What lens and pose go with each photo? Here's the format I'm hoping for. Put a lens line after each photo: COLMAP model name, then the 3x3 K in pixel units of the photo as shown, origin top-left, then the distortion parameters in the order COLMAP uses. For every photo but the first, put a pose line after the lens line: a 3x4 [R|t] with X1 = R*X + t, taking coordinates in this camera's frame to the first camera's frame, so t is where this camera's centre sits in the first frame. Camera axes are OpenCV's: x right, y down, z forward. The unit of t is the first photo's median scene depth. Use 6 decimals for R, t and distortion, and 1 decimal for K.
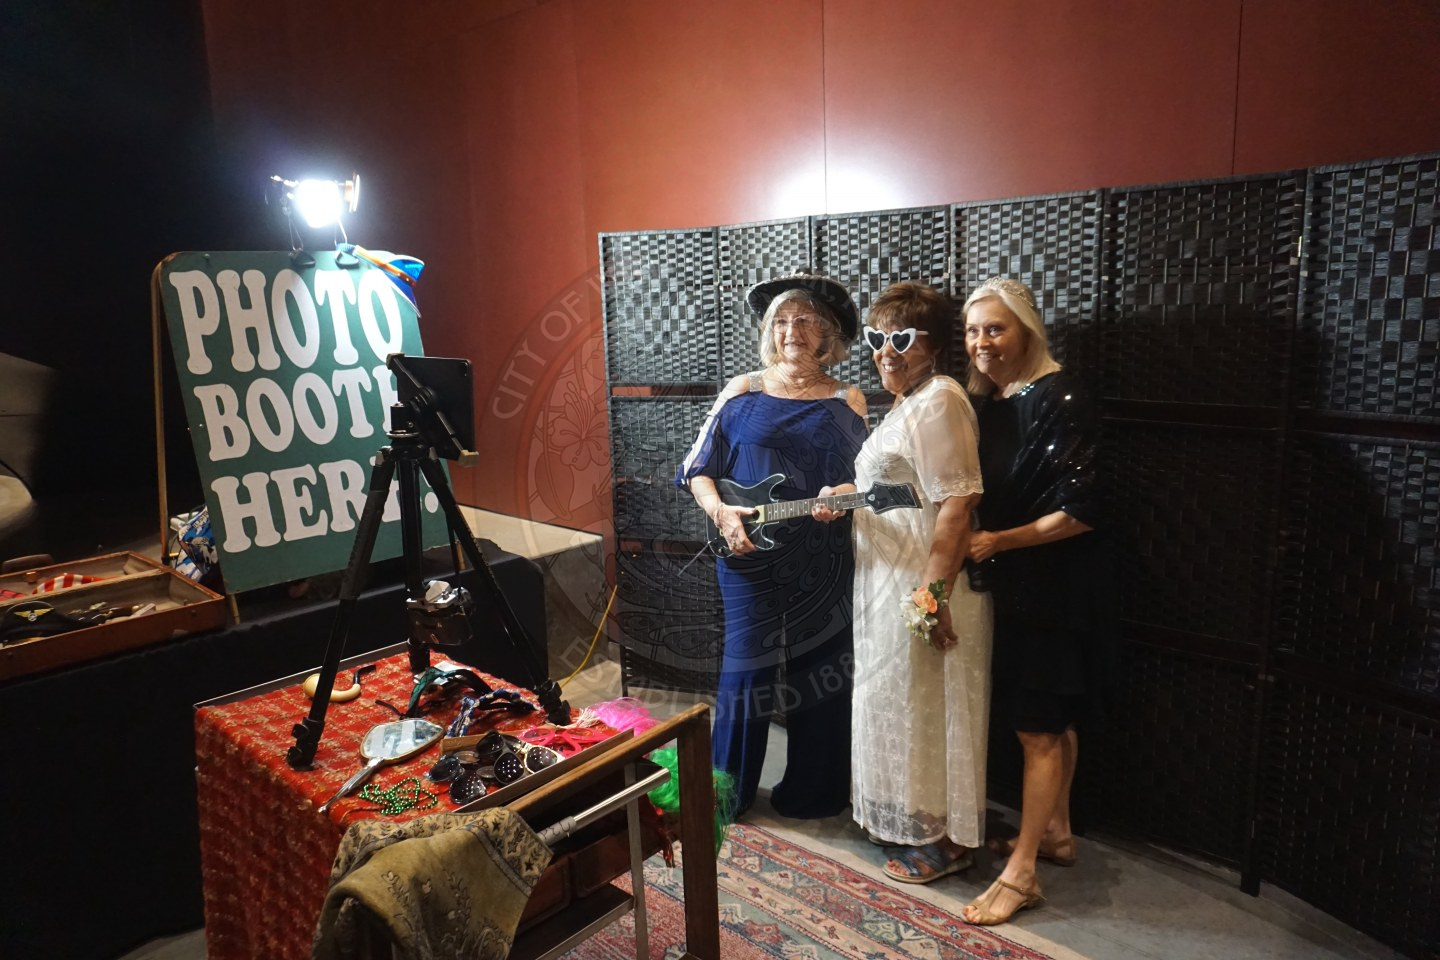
lens RADIAL K [[940.3, 0, 725.3], [0, 940.3, 502.3], [0, 0, 1]] dist [-0.058181, 0.043293]
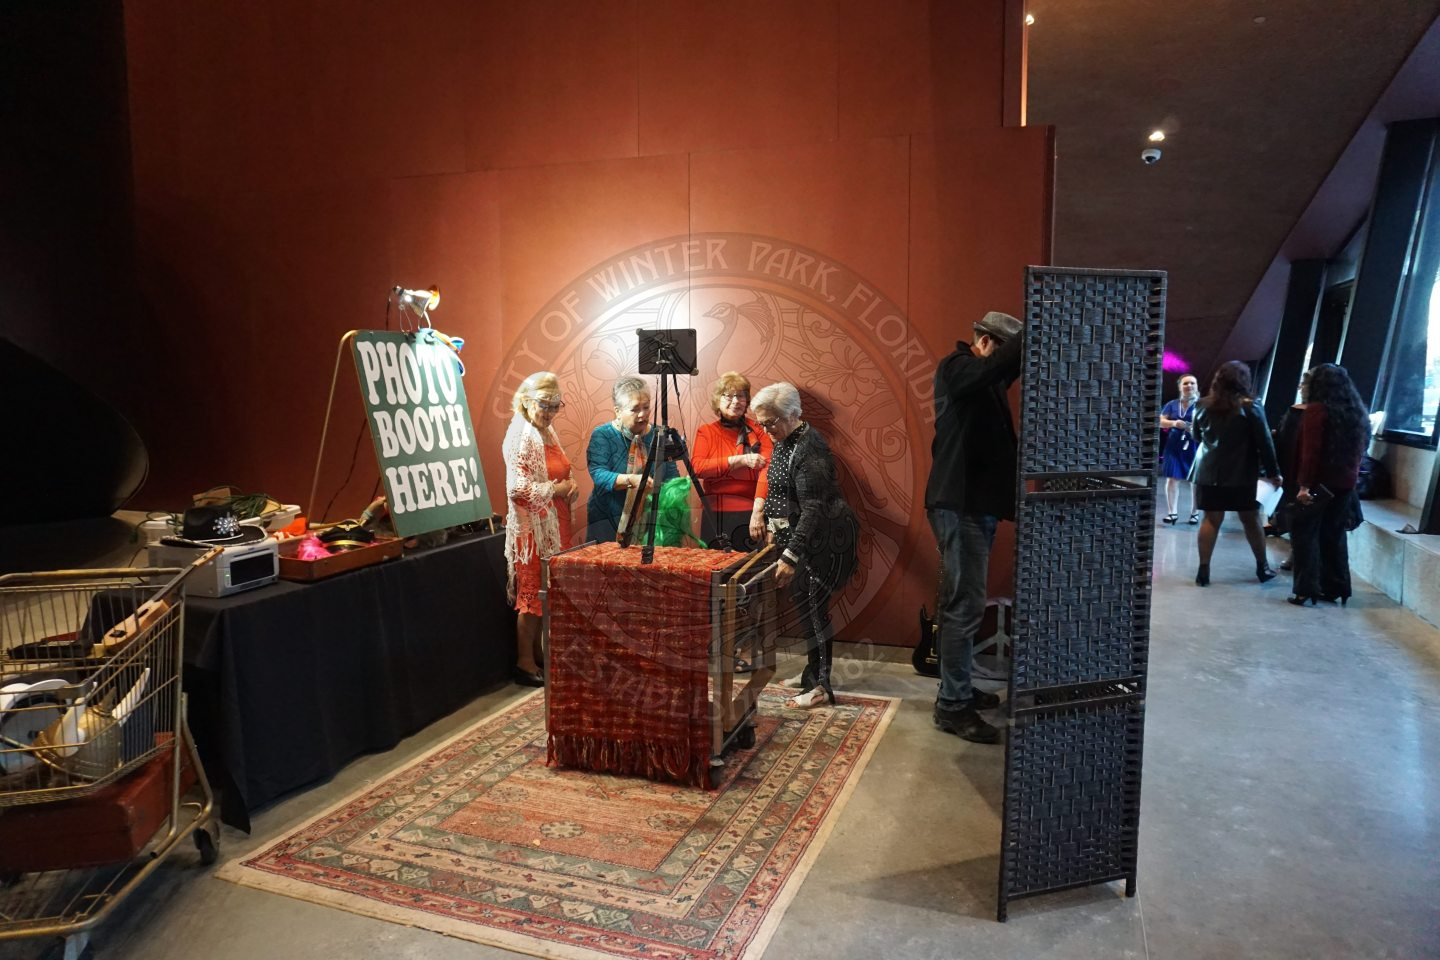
lens RADIAL K [[940.3, 0, 725.3], [0, 940.3, 502.3], [0, 0, 1]] dist [-0.058181, 0.043293]
pose [[0.916992, -0.003268, 0.398892, -0.629931], [0.033403, 0.997084, -0.068619, 0.159249], [-0.397504, 0.076247, 0.914427, -0.700824]]
